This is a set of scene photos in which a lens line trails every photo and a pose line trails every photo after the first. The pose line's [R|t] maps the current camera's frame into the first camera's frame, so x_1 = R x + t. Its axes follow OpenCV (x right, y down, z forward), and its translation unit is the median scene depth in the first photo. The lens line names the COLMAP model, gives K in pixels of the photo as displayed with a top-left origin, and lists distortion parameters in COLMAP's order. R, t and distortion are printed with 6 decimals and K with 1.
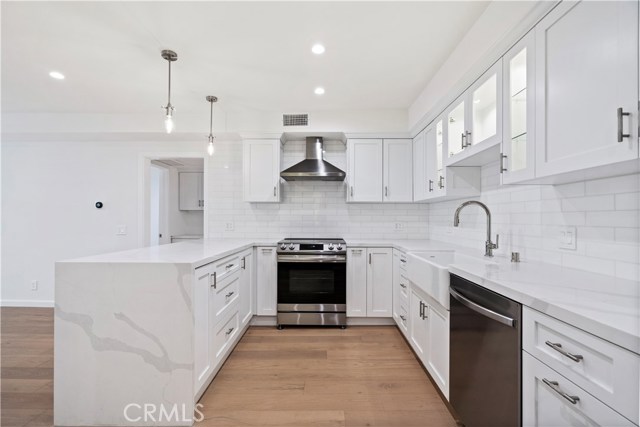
lens RADIAL K [[292.4, 0, 319.3], [0, 292.4, 218.8], [0, 0, 1]] dist [-0.007267, 0.002236]
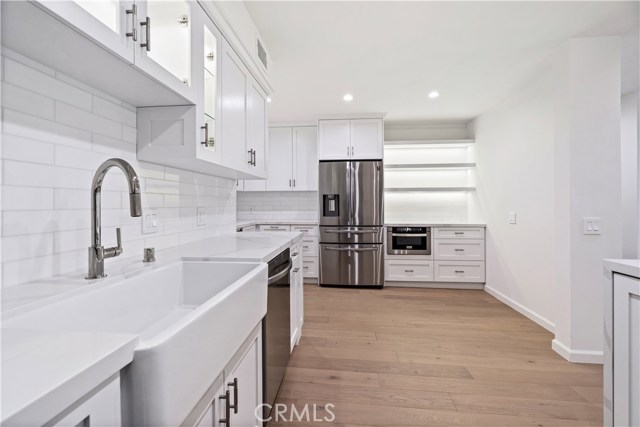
lens RADIAL K [[292.4, 0, 317.6], [0, 292.4, 202.5], [0, 0, 1]] dist [-0.007267, 0.002236]
pose [[-0.996384, 0.005379, 0.084788, 0.185143], [0.005690, 0.999978, 0.003423, 0.005112], [-0.084768, 0.003893, -0.996393, 1.475066]]
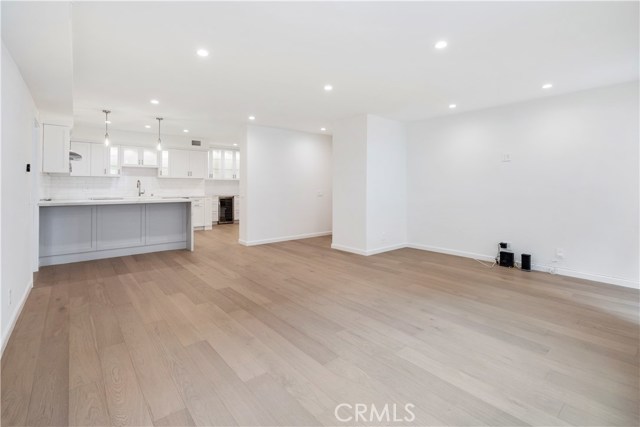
lens RADIAL K [[292.4, 0, 312.9], [0, 292.4, 185.6], [0, 0, 1]] dist [-0.007267, 0.002236]
pose [[-0.645500, 0.003873, 0.763751, -3.415880], [0.004451, 0.999989, -0.001308, 0.014971], [-0.763748, 0.002555, -0.645510, 1.691354]]
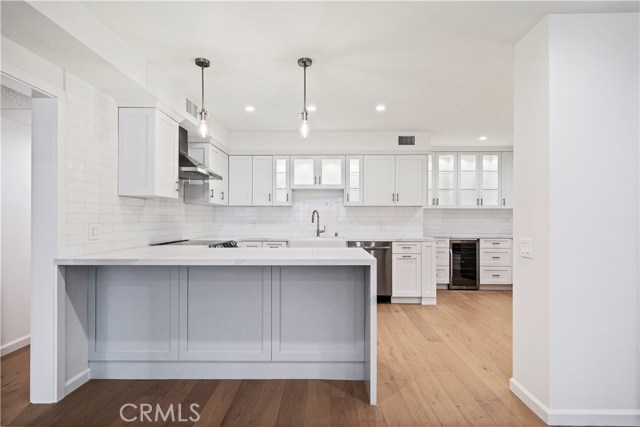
lens RADIAL K [[313.4, 0, 321.6], [0, 313.4, 217.2], [0, 0, 1]] dist [-0.006286, -0.000367]
pose [[-0.000704, 0.006840, 0.999976, -1.730177], [0.004981, 0.999964, -0.006837, 0.002901], [-0.999987, 0.004976, -0.000738, 0.995990]]
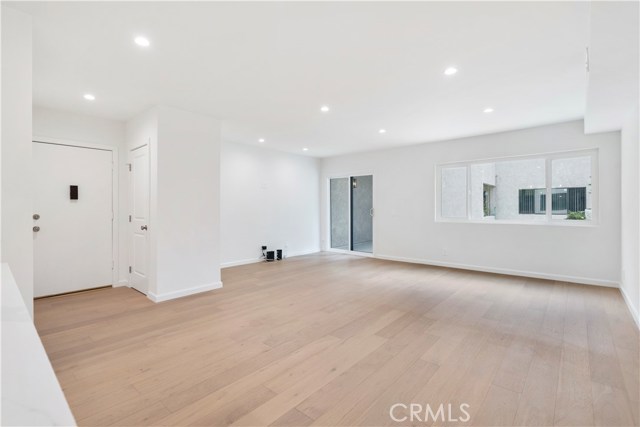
lens RADIAL K [[292.4, 0, 317.1], [0, 292.4, 207.7], [0, 0, 1]] dist [-0.007267, 0.002236]
pose [[-0.653204, 0.005607, -0.757162, -0.703669], [-0.000587, 0.999969, 0.007911, 0.018265], [0.757182, 0.005612, -0.653180, 1.631488]]
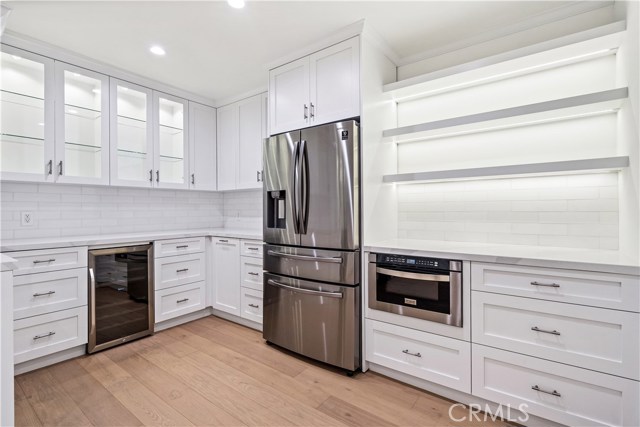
lens RADIAL K [[292.4, 0, 314.3], [0, 292.4, 209.6], [0, 0, 1]] dist [-0.007267, 0.002236]
pose [[-0.813490, 0.008851, 0.581511, -0.538758], [0.014131, 0.999890, 0.004550, 0.030519], [-0.581407, 0.011919, -0.813526, 0.356010]]
